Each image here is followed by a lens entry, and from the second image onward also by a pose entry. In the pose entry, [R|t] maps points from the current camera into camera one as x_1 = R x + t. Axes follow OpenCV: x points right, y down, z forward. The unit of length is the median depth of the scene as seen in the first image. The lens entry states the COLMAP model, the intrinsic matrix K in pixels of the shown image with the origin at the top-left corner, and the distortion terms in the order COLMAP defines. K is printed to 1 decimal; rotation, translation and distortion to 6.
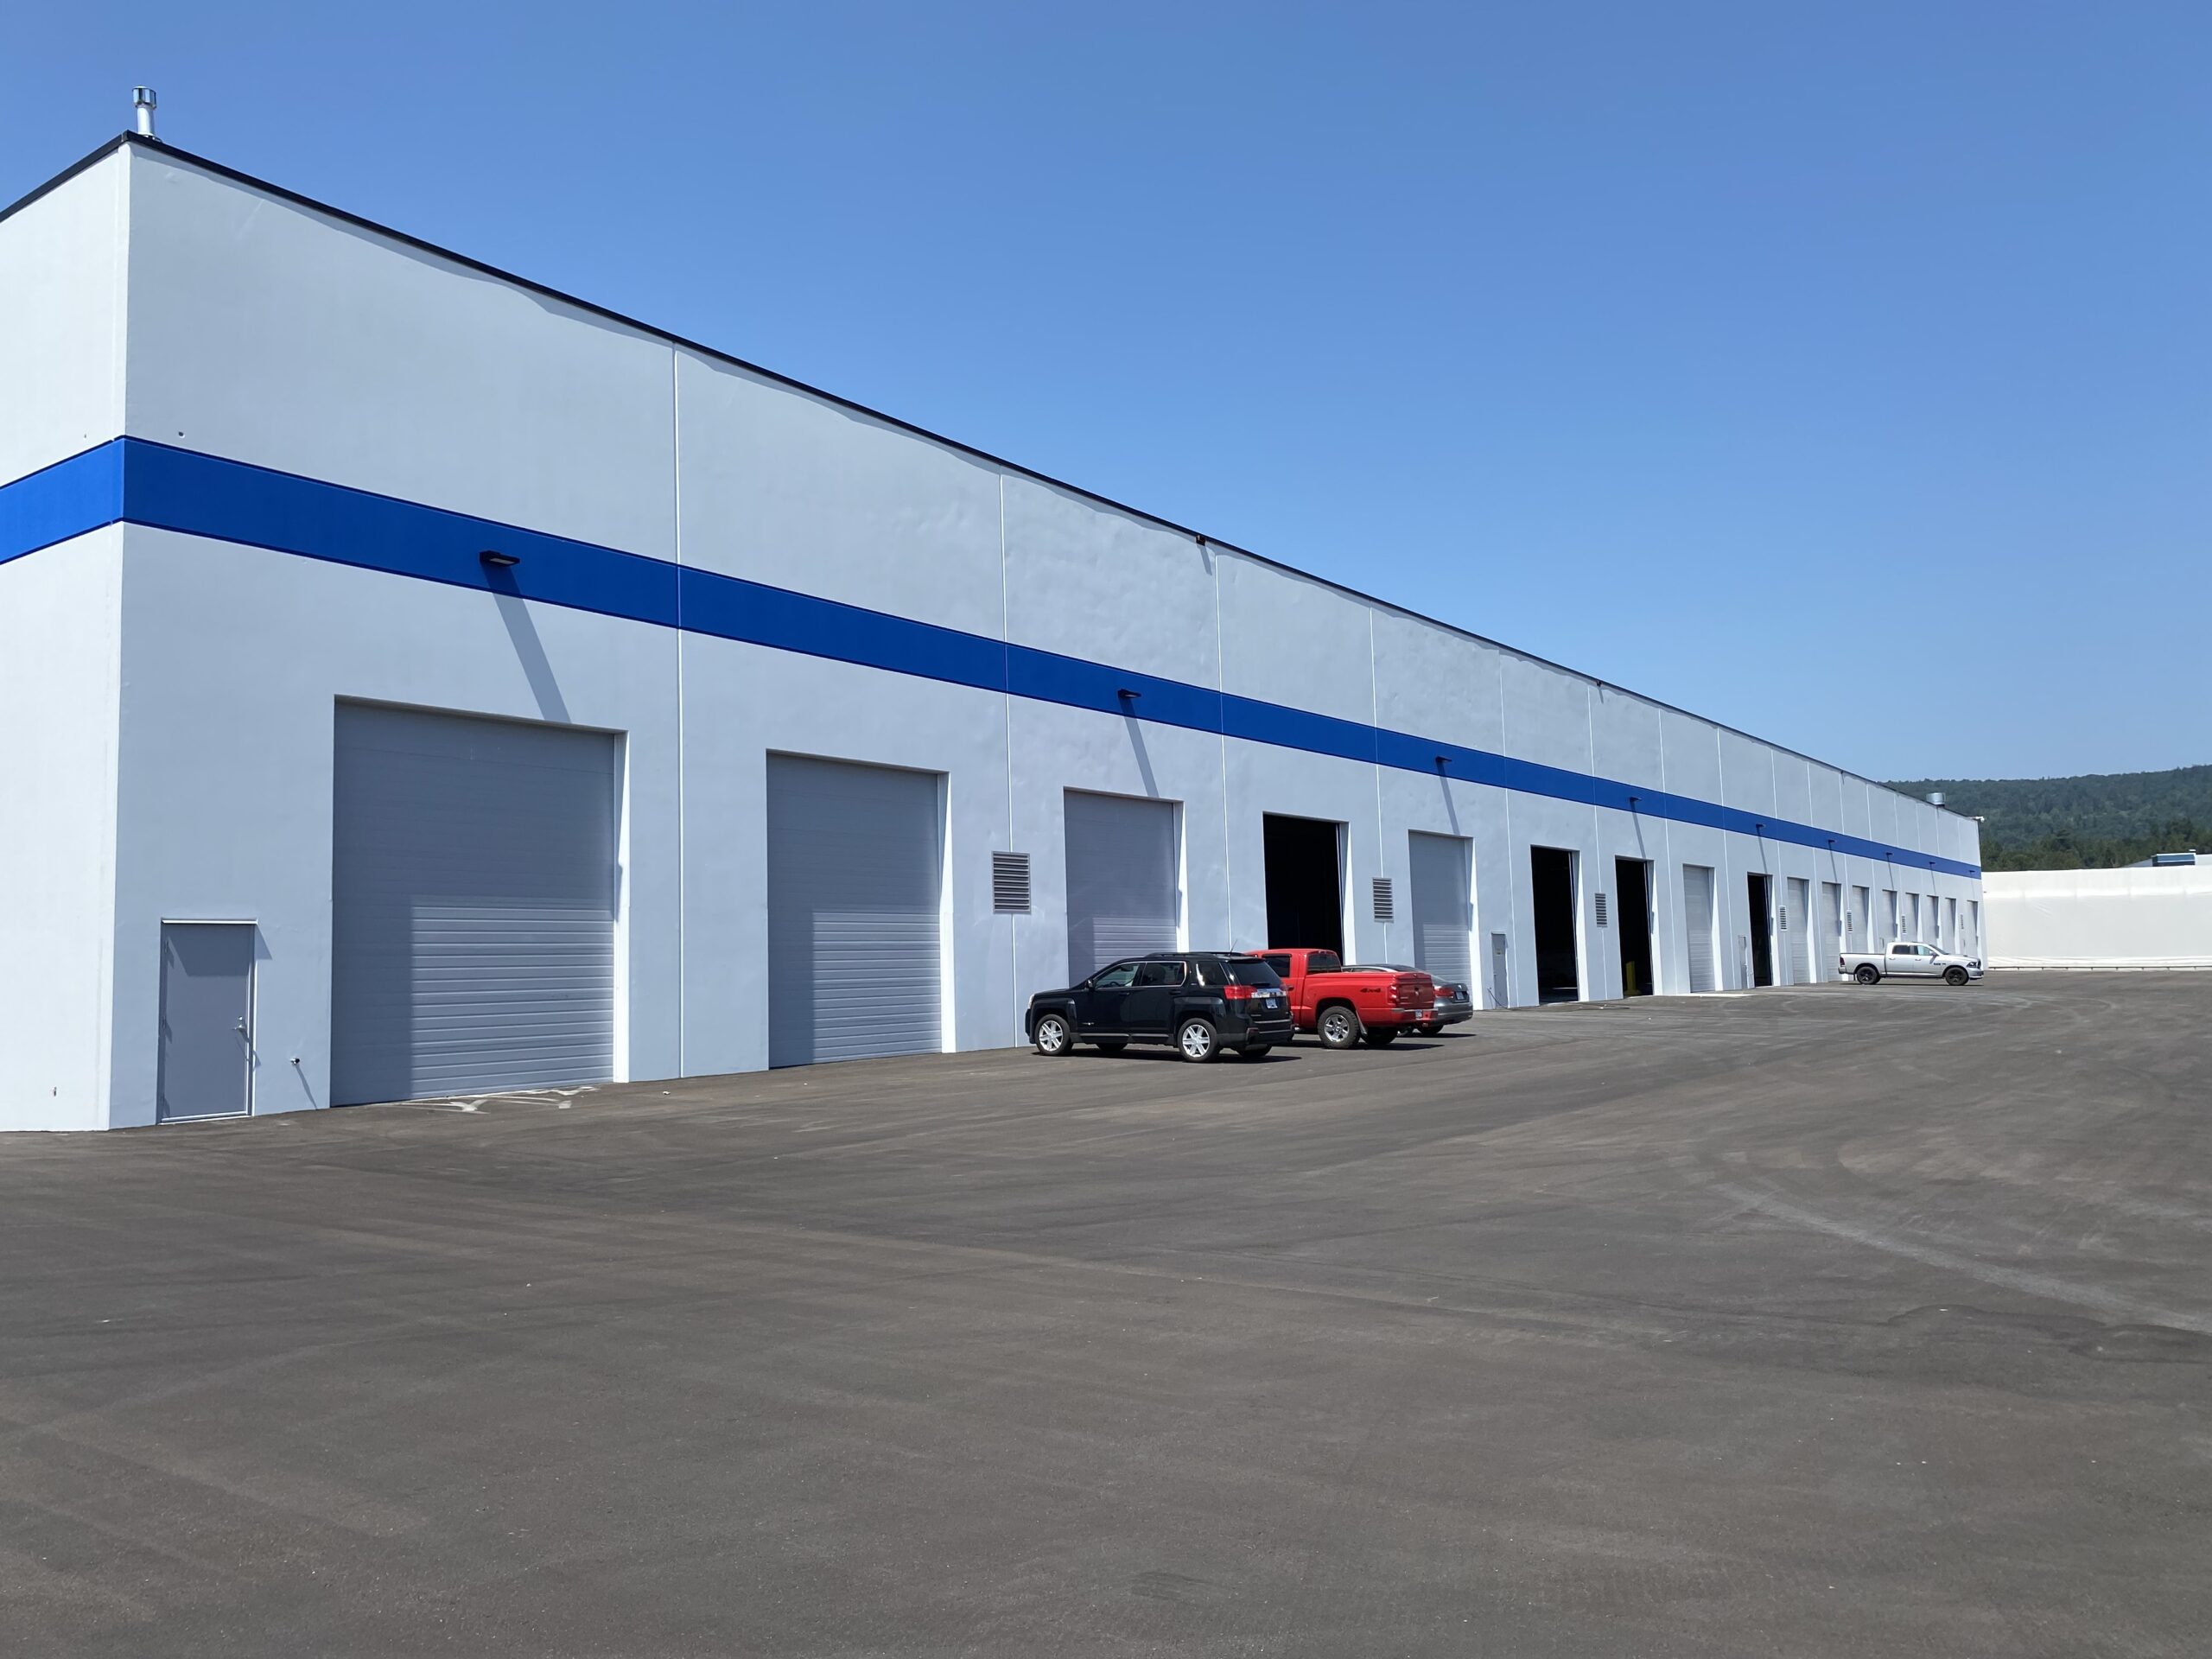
lens RADIAL K [[1654.0, 0, 1106.0], [0, 1654.0, 829.5], [0, 0, 1]] dist [0.088410, -0.079256]
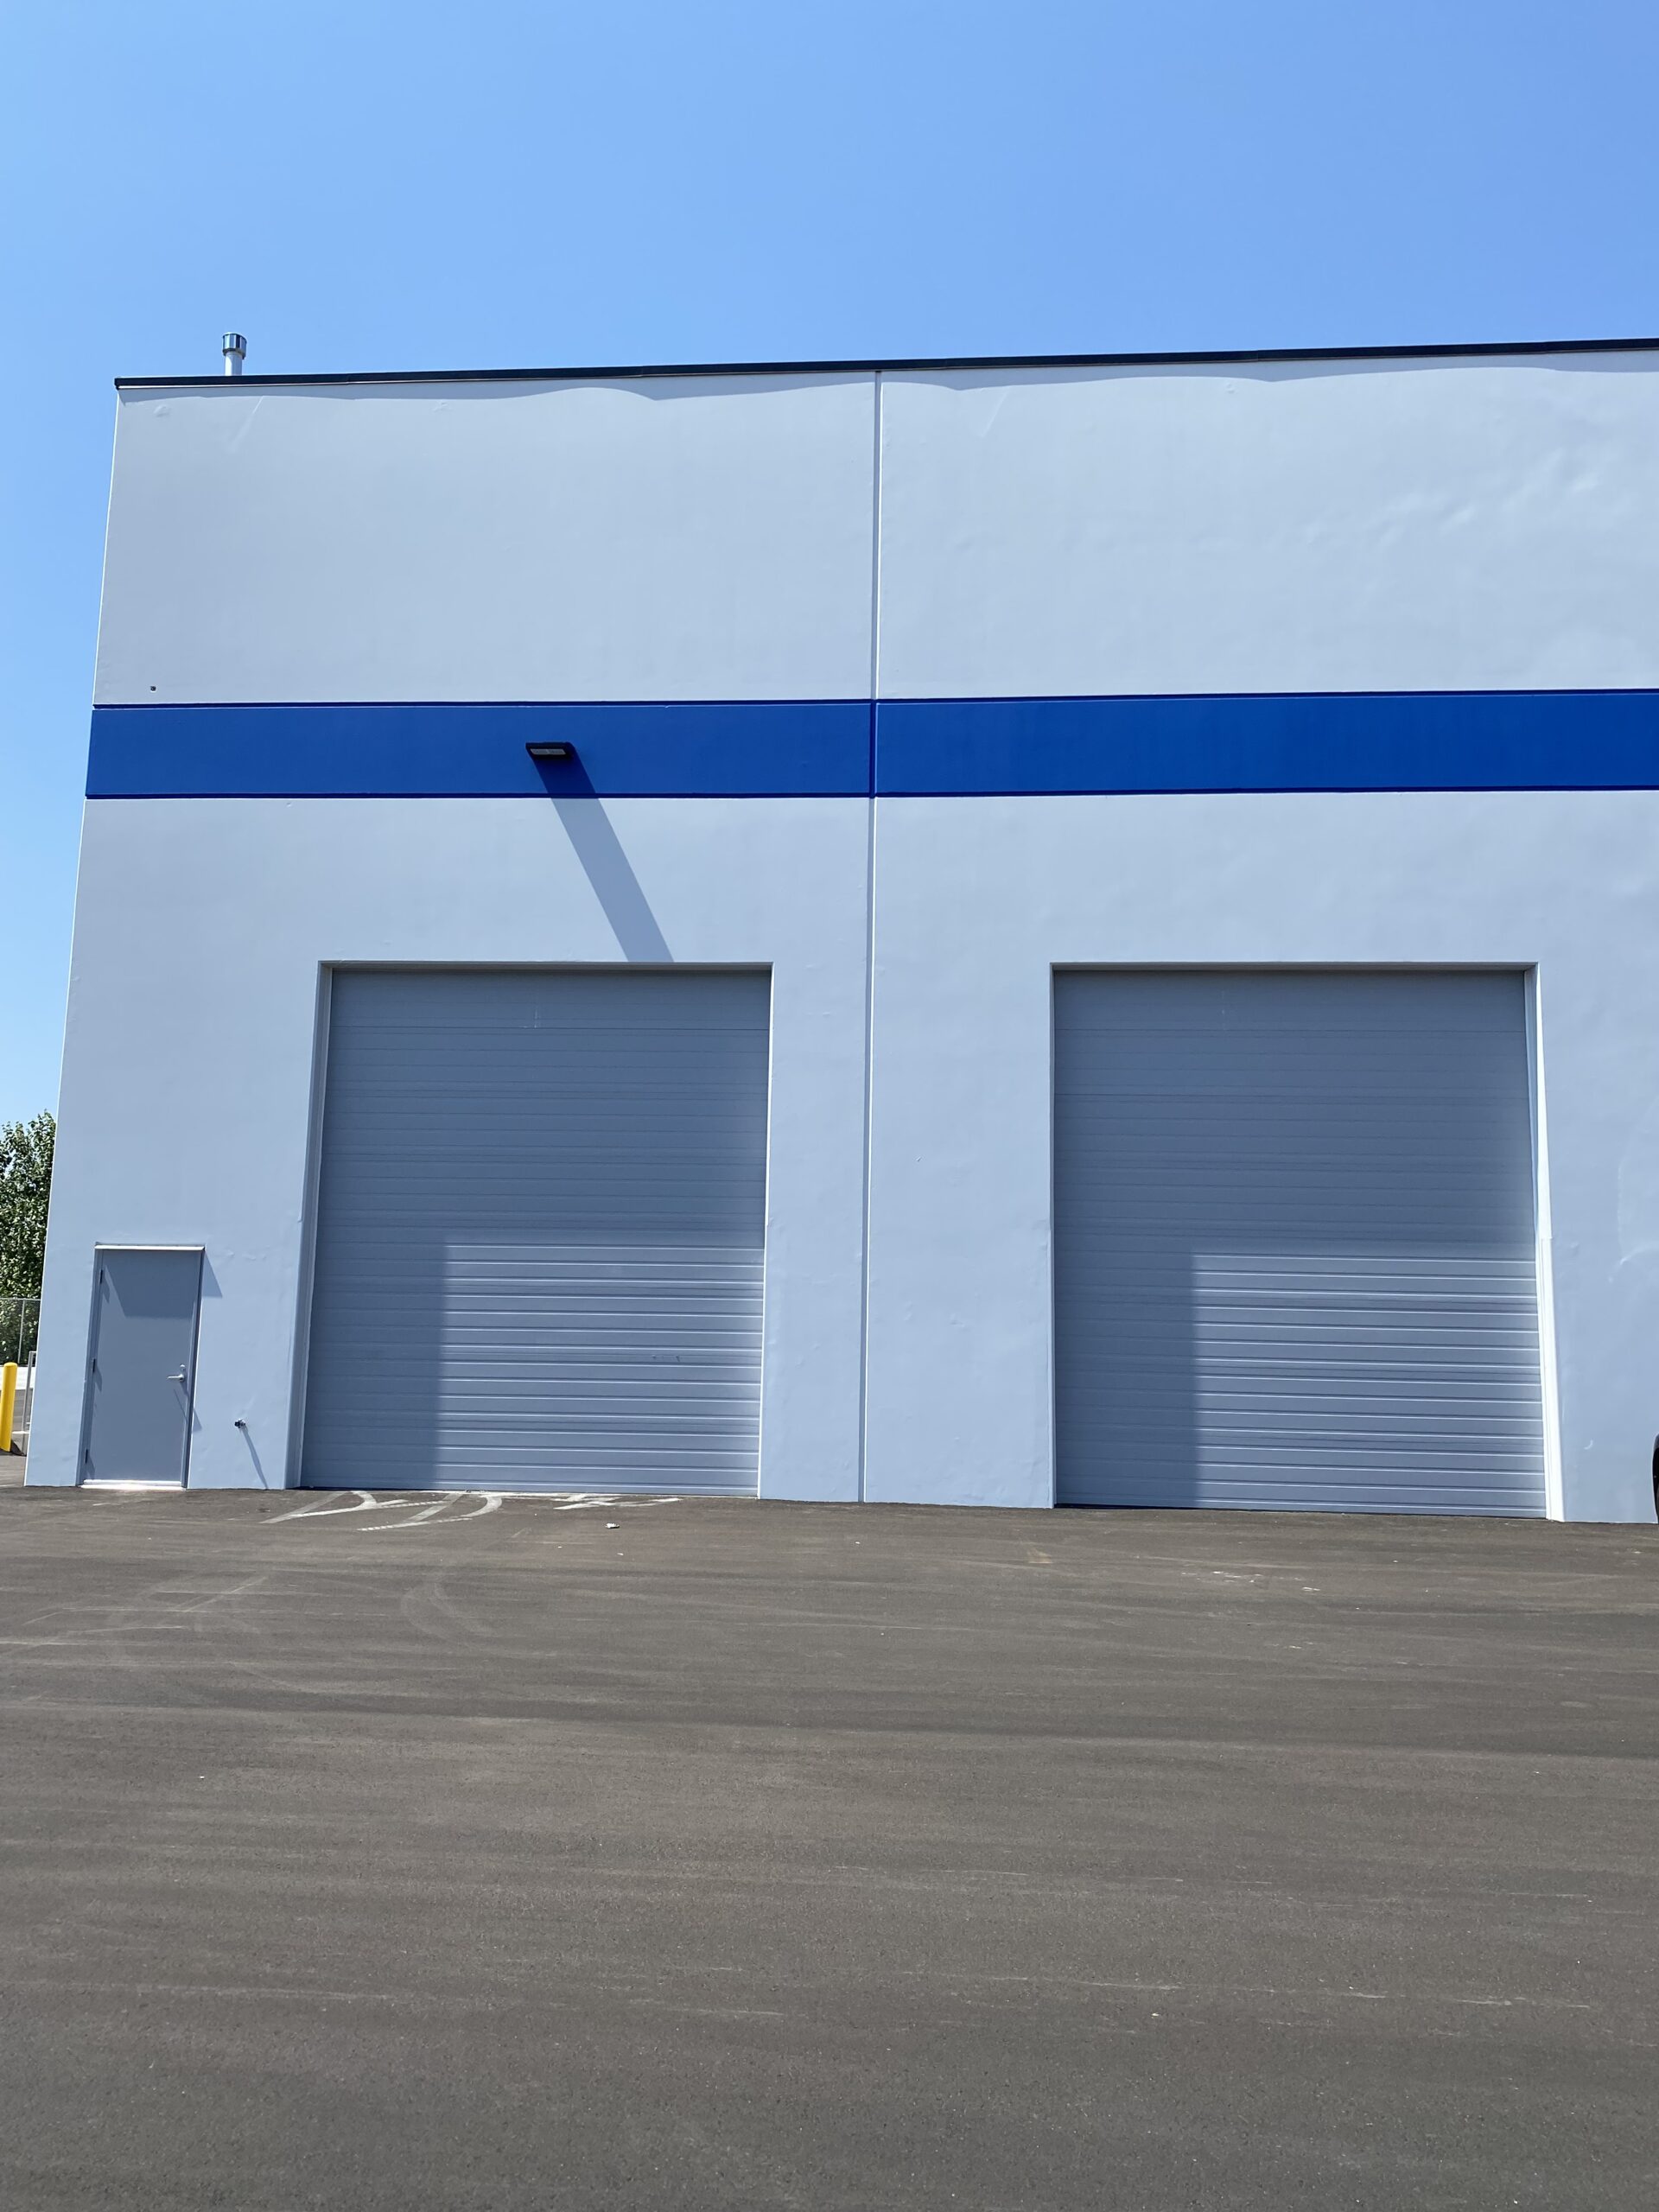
lens RADIAL K [[1654.0, 0, 829.5], [0, 1654.0, 1106.0], [0, 0, 1]] dist [0.088410, -0.079256]
pose [[0.524802, -0.093030, -0.846126, 0.286213], [0.039903, 0.995606, -0.084716, 0.056431], [0.850289, 0.010696, 0.526208, 0.692693]]
